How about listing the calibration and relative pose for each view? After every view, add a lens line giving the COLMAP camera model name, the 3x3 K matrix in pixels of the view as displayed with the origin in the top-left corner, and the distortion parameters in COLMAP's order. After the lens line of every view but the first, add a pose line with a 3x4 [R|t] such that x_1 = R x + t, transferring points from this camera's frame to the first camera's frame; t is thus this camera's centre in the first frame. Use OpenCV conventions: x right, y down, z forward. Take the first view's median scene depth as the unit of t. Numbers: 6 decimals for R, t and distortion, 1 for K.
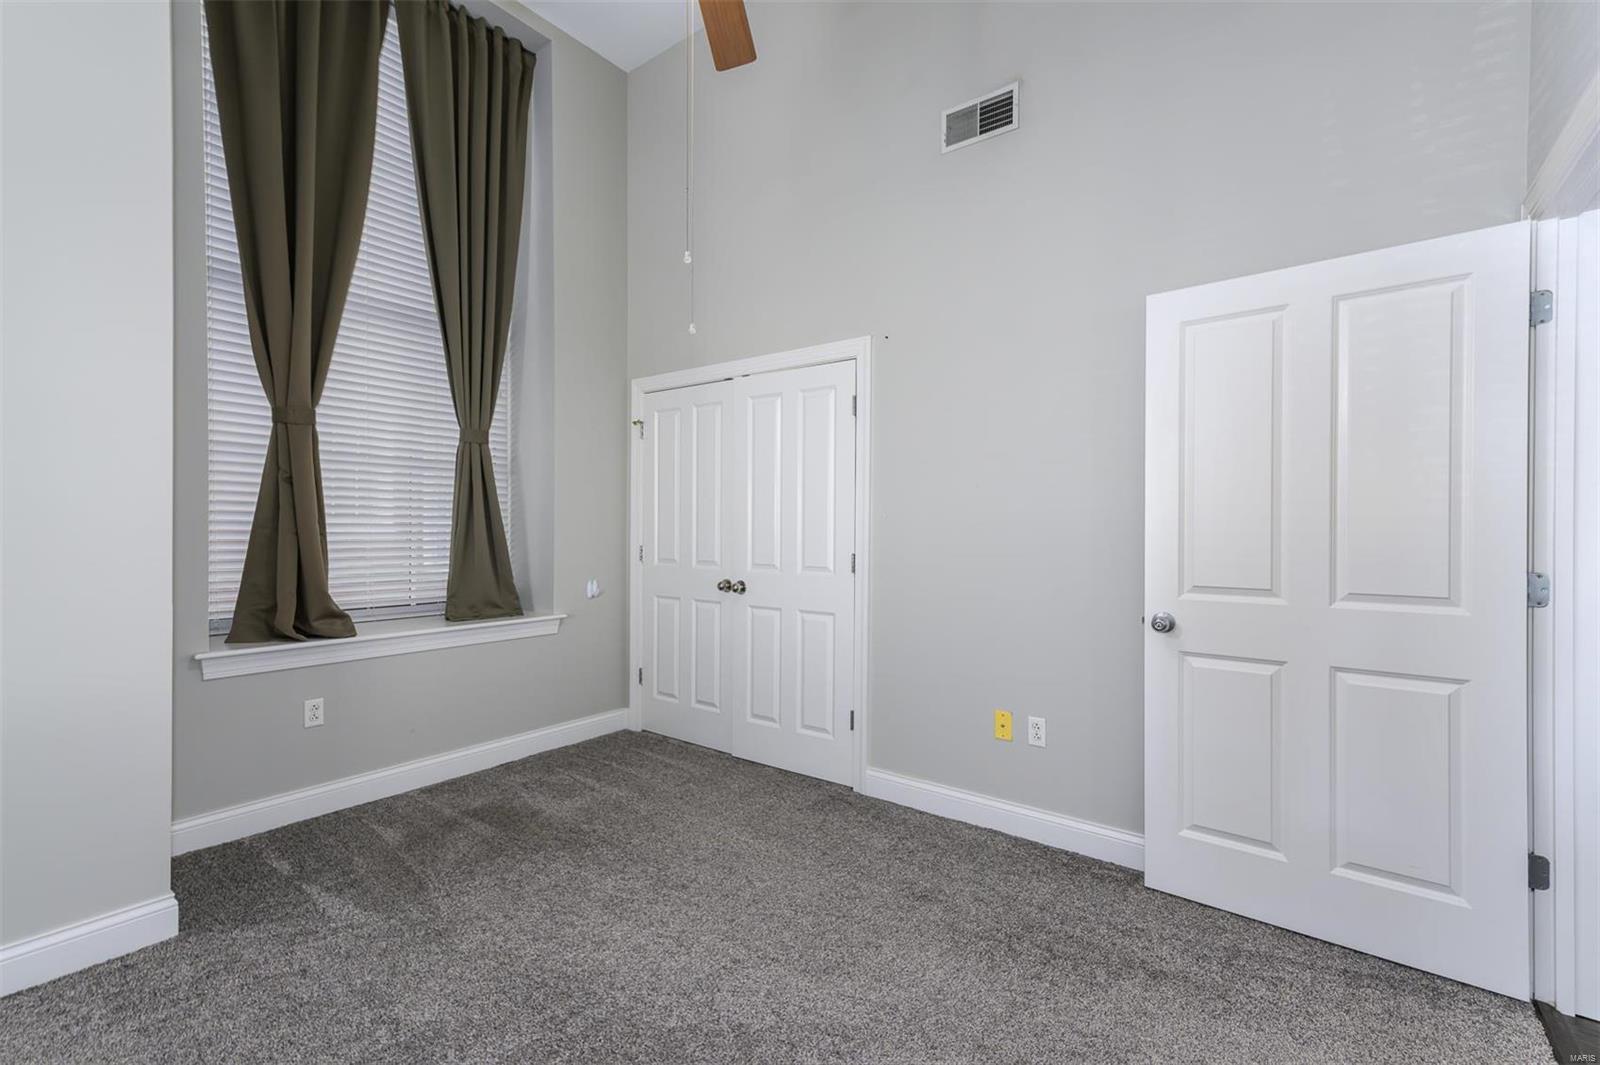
lens RADIAL K [[711.4, 0, 809.3], [0, 711.4, 533.9], [0, 0, 1]] dist [0.013228, -0.000369]
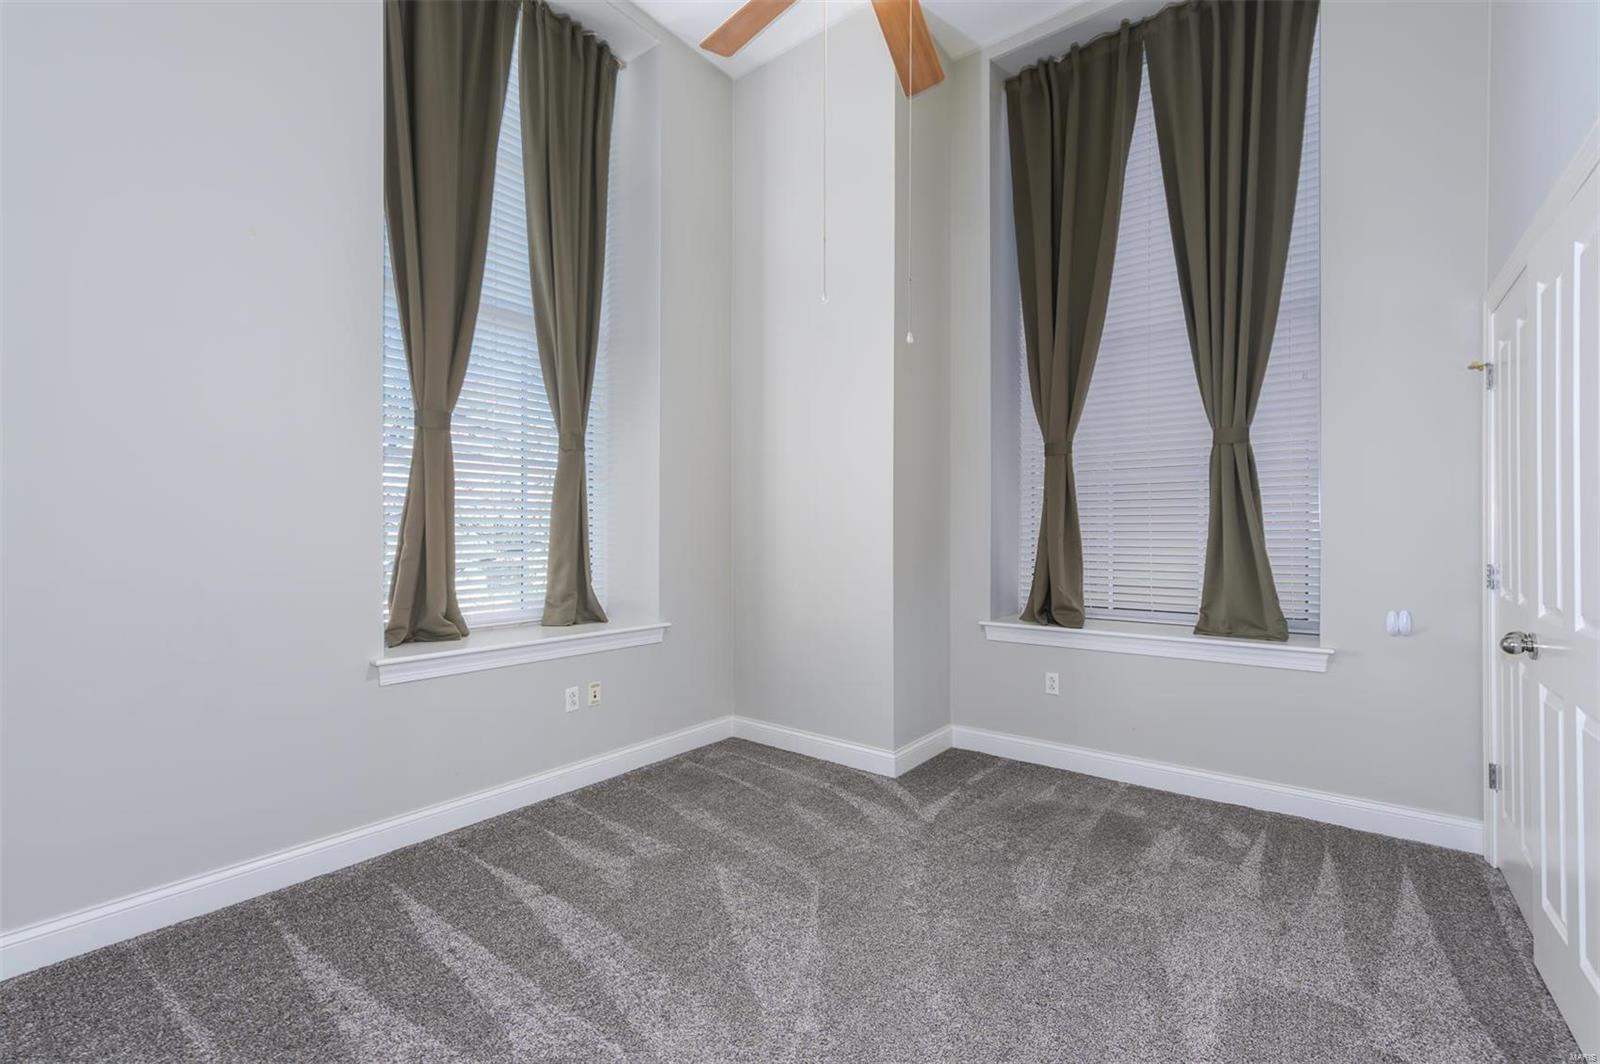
lens RADIAL K [[711.4, 0, 809.7], [0, 711.4, 519.2], [0, 0, 1]] dist [0.013228, -0.000369]
pose [[-0.038420, -0.033809, -0.998690, 0.483376], [-0.008507, 0.999402, -0.033506, 0.004882], [0.999225, 0.007208, -0.038684, 0.508190]]
